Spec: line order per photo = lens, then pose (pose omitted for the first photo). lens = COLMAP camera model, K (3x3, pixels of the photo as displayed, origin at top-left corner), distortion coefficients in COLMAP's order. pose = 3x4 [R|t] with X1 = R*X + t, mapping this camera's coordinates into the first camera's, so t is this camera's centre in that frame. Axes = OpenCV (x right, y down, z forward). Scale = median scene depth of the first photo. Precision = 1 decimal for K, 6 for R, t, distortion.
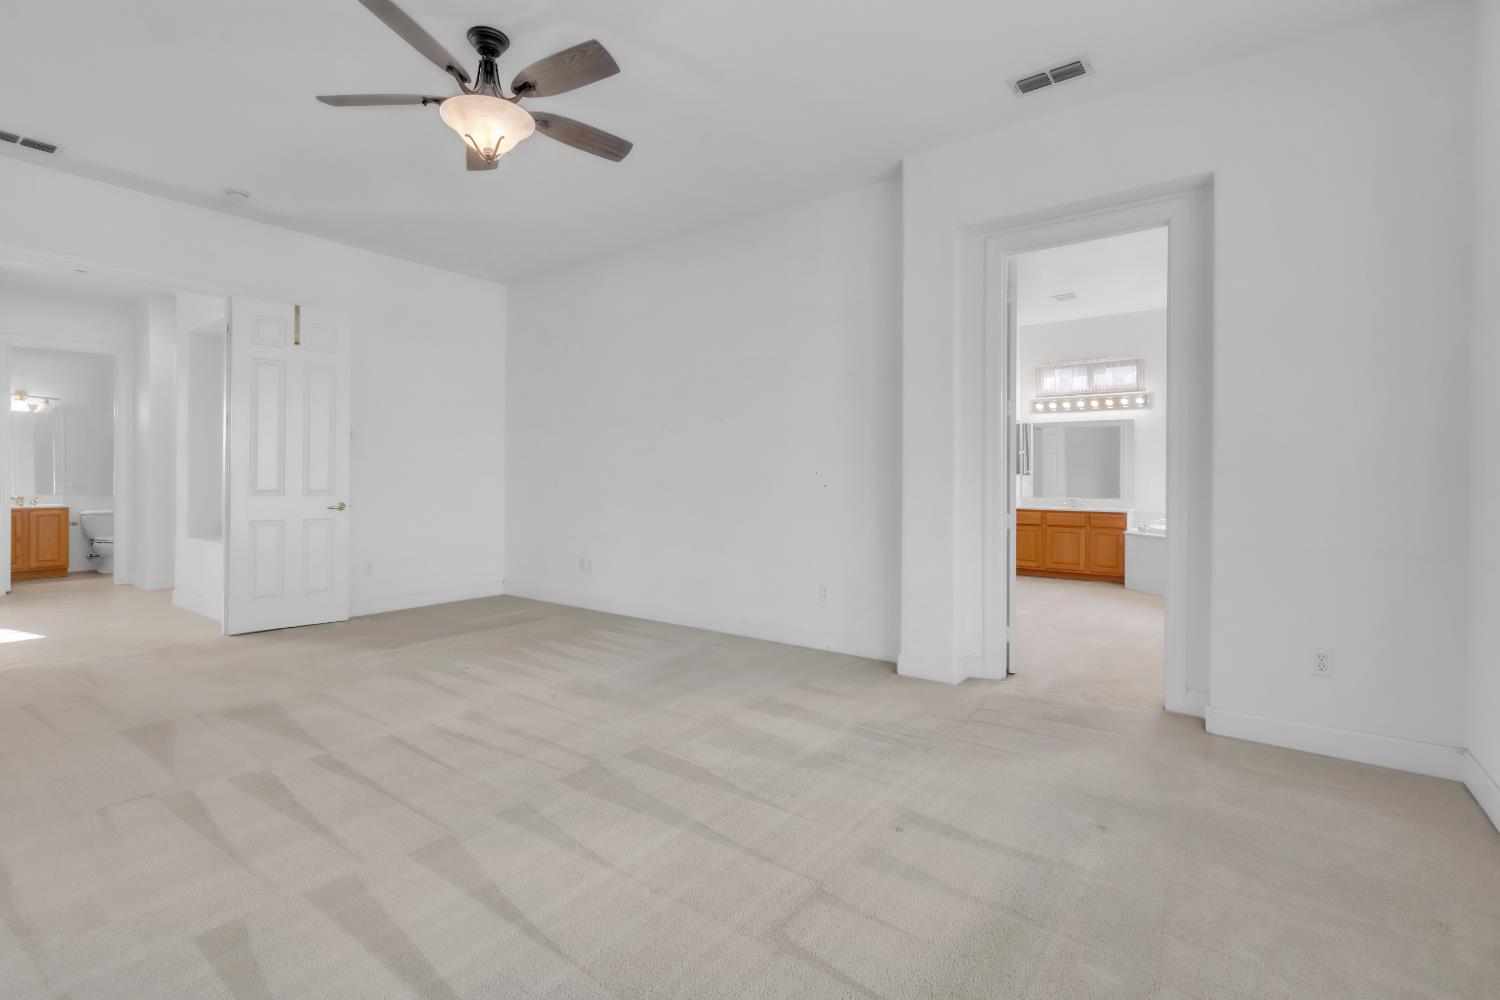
lens RADIAL K [[686.9, 0, 748.0], [0, 686.9, 492.7], [0, 0, 1]] dist [-0.002018, -0.000497]
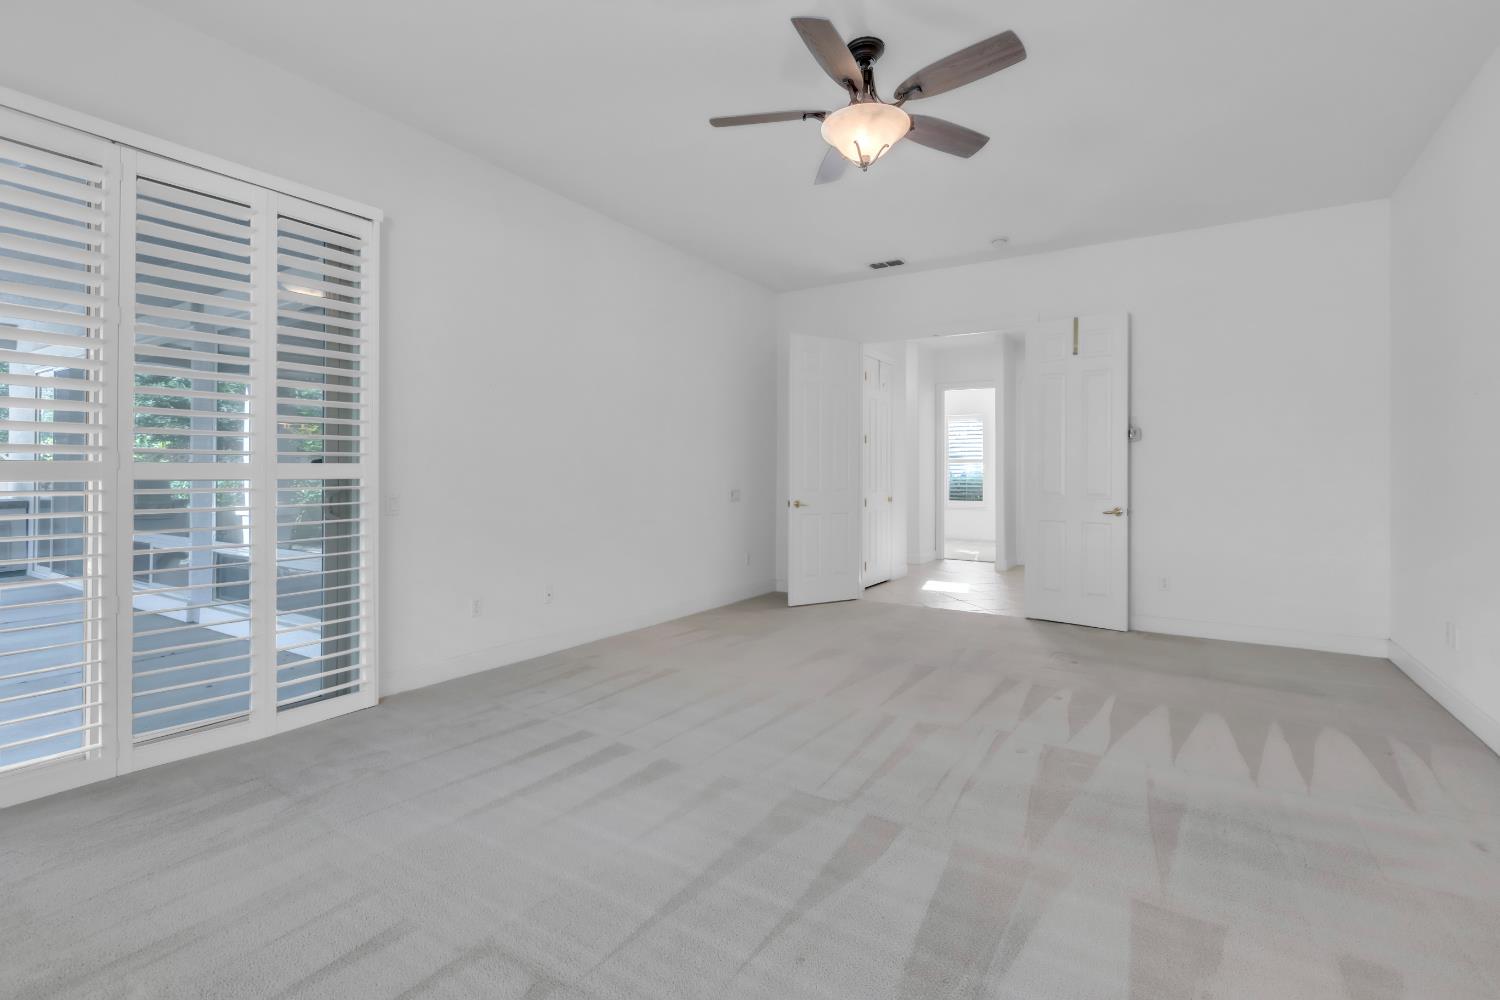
lens RADIAL K [[686.9, 0, 746.5], [0, 686.9, 484.5], [0, 0, 1]] dist [-0.002018, -0.000497]
pose [[0.066079, 0.006607, -0.997793, 0.521826], [-0.028234, 0.999590, 0.004749, -0.013946], [0.997415, 0.027857, 0.066238, 0.645370]]
